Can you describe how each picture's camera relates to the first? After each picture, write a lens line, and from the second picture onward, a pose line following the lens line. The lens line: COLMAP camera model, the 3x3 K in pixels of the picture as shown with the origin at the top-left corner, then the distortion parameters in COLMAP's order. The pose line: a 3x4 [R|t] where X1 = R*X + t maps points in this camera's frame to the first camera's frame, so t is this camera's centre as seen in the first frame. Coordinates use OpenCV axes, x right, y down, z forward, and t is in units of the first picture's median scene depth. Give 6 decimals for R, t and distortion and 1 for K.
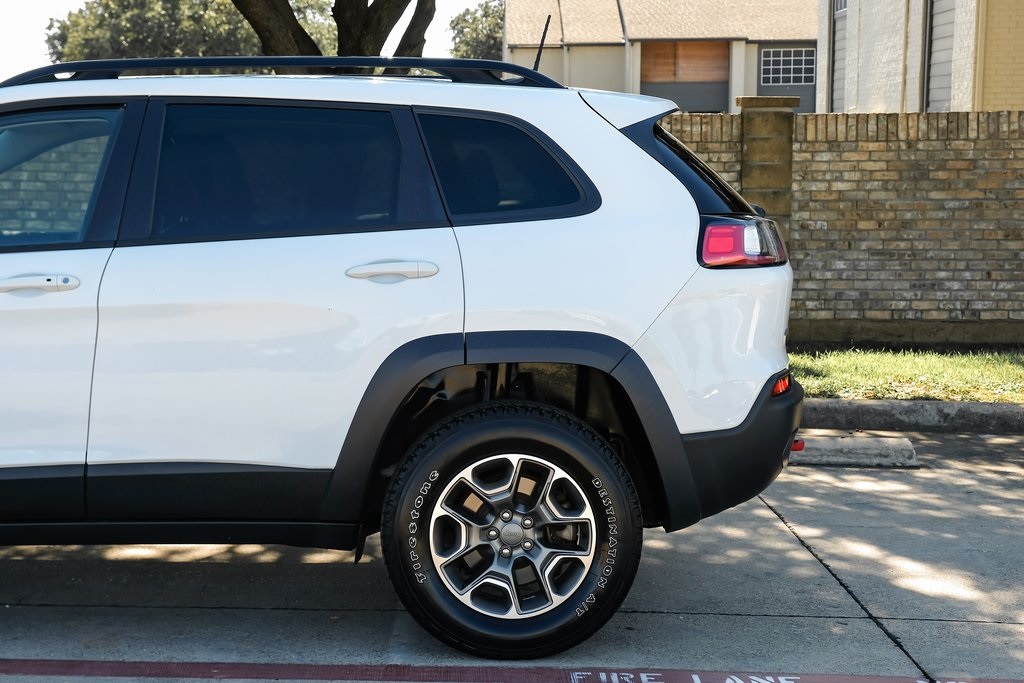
lens RADIAL K [[1836.2, 0, 464.0], [0, 1836.2, 342.5], [0, 0, 1]] dist [0.014817, 0.325869]
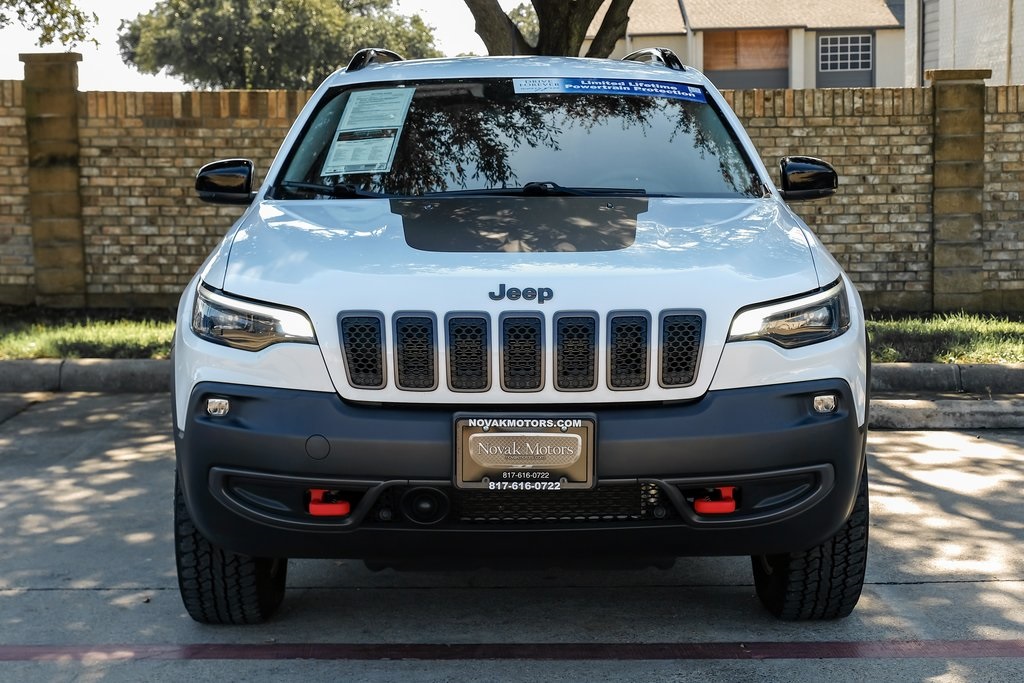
lens RADIAL K [[1768.5, 0, 512.0], [0, 1768.5, 341.5], [0, 0, 1]] dist [0.005411, 0.163039]
pose [[0.999482, -0.021543, 0.023892, -0.104918], [0.021401, 0.999752, 0.006156, 0.004089], [-0.024019, -0.005642, 0.999696, 0.034851]]
